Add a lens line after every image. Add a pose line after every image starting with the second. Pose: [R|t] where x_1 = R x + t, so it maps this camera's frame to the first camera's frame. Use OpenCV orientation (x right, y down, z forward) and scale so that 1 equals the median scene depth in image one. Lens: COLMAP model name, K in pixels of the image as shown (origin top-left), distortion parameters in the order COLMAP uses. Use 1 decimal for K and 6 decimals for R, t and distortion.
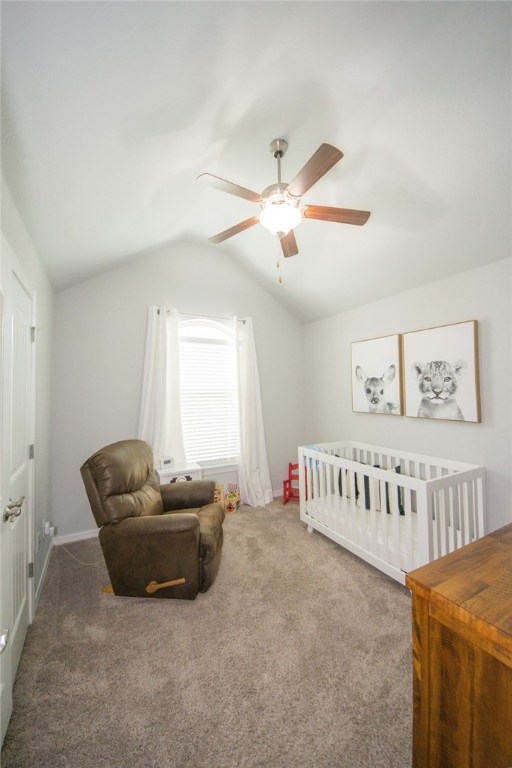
lens RADIAL K [[279.8, 0, 260.7], [0, 279.8, 379.1], [0, 0, 1]] dist [0.005793, -0.007917]
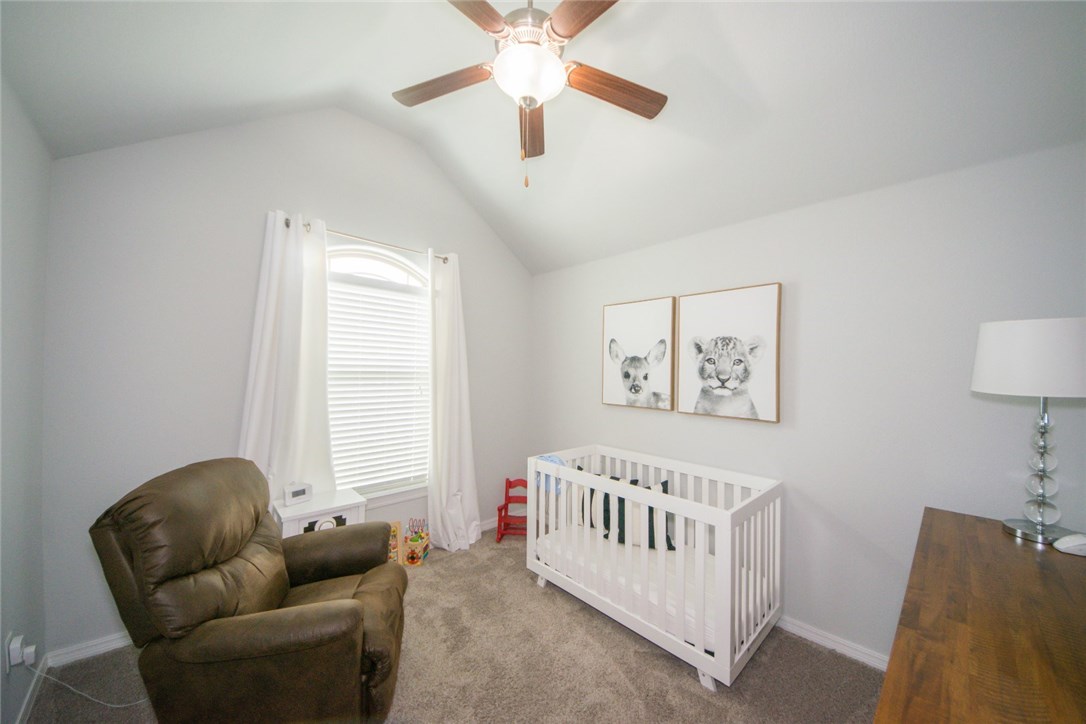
lens RADIAL K [[395.7, 0, 561.1], [0, 395.7, 364.9], [0, 0, 1]] dist [0.005793, -0.007917]
pose [[0.967375, 0.029727, 0.251600, -0.039313], [-0.036255, 0.999115, 0.021349, 0.002252], [-0.250742, -0.029774, 0.967596, 0.127255]]
